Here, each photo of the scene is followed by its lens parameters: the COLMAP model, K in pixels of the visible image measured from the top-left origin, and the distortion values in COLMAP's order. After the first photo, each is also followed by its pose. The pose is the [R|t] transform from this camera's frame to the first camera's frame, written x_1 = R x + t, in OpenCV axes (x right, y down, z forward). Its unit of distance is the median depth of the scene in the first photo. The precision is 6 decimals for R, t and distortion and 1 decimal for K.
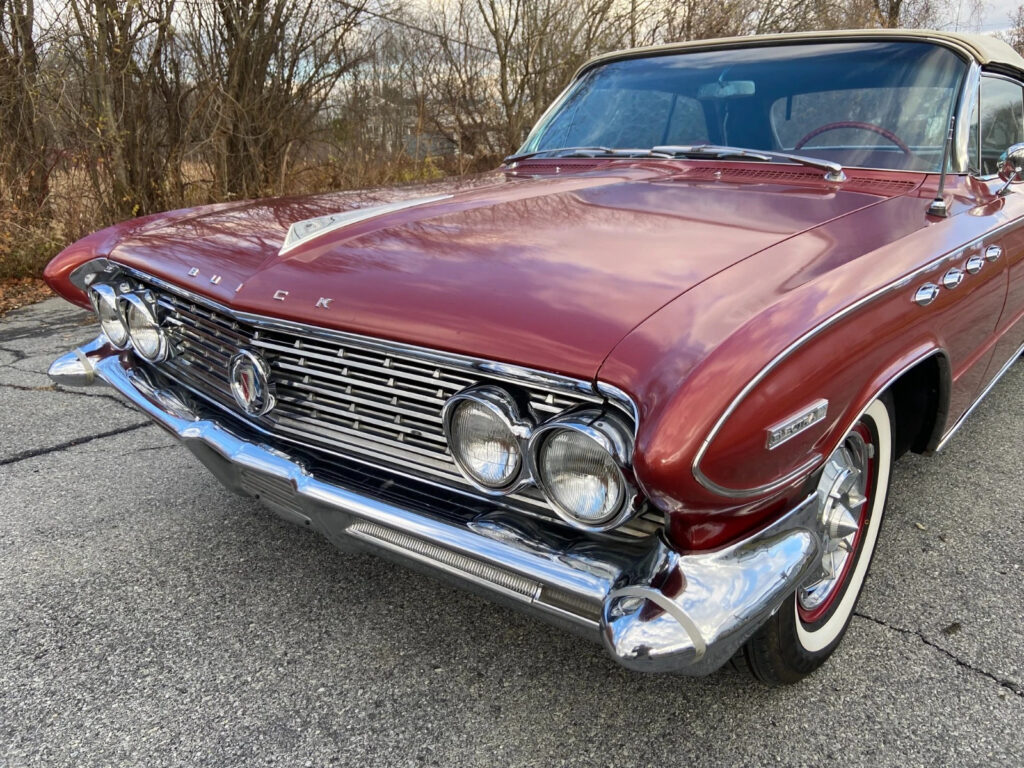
lens RADIAL K [[776.8, 0, 517.5], [0, 776.8, 372.5], [0, 0, 1]] dist [0.109112, -0.142496]
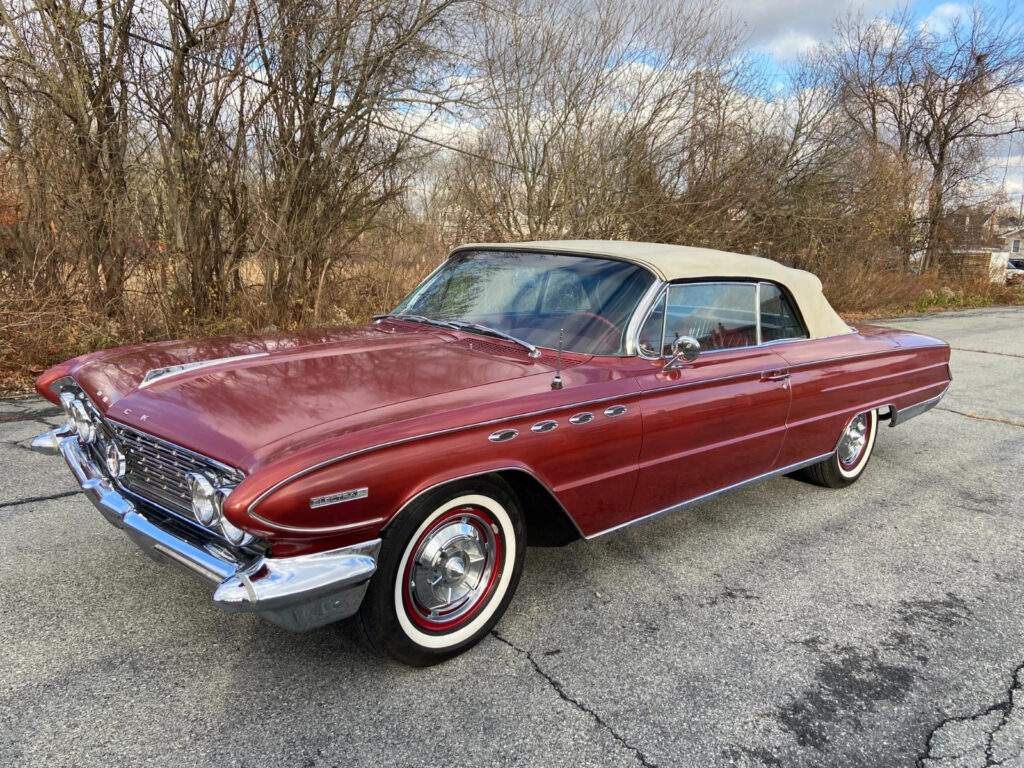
lens RADIAL K [[774.1, 0, 512.0], [0, 774.1, 384.0], [0, 0, 1]] dist [0.103800, -0.133418]
pose [[0.993653, 0.065559, -0.091412, 0.627409], [-0.075426, 0.991173, -0.109032, -0.025040], [0.083457, 0.115234, 0.989826, -0.628228]]
